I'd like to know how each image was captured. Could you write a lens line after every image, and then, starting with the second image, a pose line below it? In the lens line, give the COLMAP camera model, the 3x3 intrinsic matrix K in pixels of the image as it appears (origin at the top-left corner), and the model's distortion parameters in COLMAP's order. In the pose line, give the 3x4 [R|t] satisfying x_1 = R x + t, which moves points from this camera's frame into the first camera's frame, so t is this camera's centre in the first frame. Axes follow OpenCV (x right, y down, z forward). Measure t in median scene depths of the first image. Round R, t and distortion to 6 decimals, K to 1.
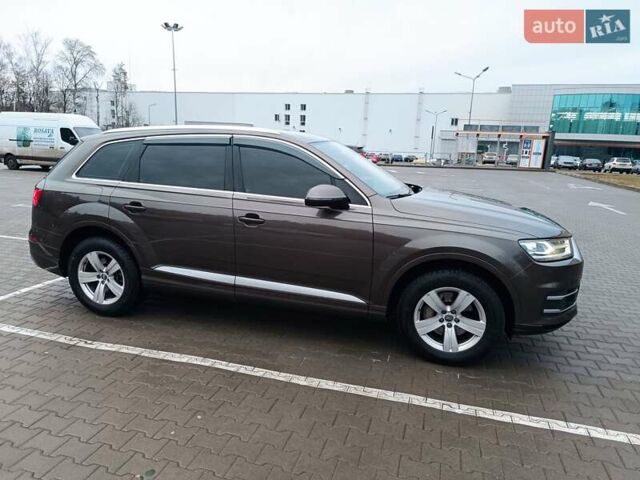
lens RADIAL K [[433.3, 0, 316.0], [0, 433.3, 241.1], [0, 0, 1]] dist [0.036465, -0.033864]
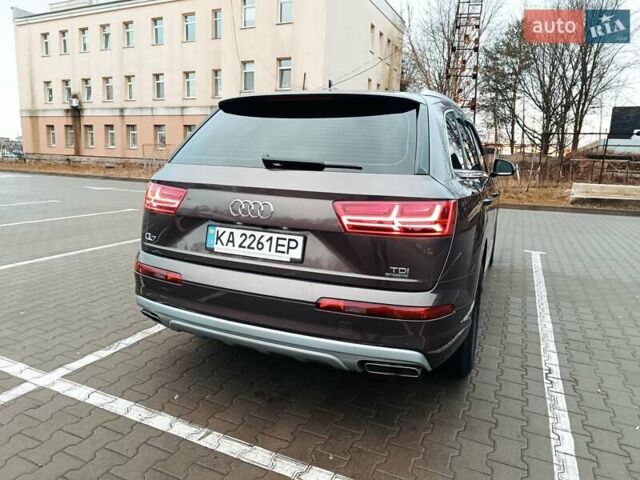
lens RADIAL K [[433.3, 0, 320.7], [0, 433.3, 239.6], [0, 0, 1]] dist [0.036465, -0.033864]
pose [[0.142050, -0.212777, 0.966720, -0.217291], [0.188250, 0.964607, 0.184650, -0.037832], [-0.971794, 0.155755, 0.177078, 0.204486]]
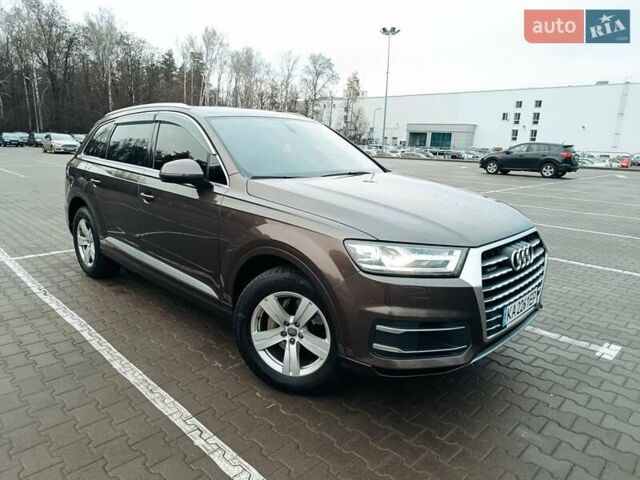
lens RADIAL K [[433.3, 0, 316.5], [0, 433.3, 242.9], [0, 0, 1]] dist [0.036465, -0.033864]
pose [[0.878178, 0.103825, -0.466930, 0.107507], [-0.104782, 0.994206, 0.024000, -0.001094], [0.466716, 0.027849, 0.883968, 0.050227]]
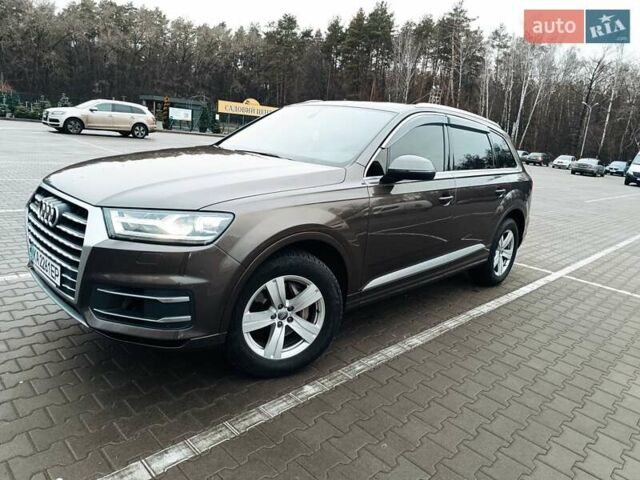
lens RADIAL K [[433.3, 0, 322.5], [0, 433.3, 242.0], [0, 0, 1]] dist [0.036465, -0.033864]
pose [[-0.464065, 0.141268, -0.874464, 0.166155], [-0.296362, 0.905548, 0.303564, -0.046920], [0.834753, 0.400032, -0.378367, 0.277167]]
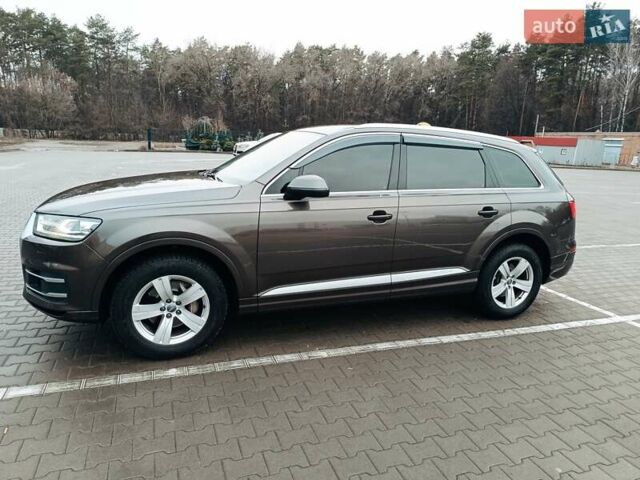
lens RADIAL K [[433.3, 0, 320.9], [0, 433.3, 243.9], [0, 0, 1]] dist [0.036465, -0.033864]
pose [[-0.791145, 0.066827, -0.607967, 0.116210], [-0.207075, 0.906044, 0.369057, -0.071966], [0.575508, 0.417873, -0.702974, 0.352435]]
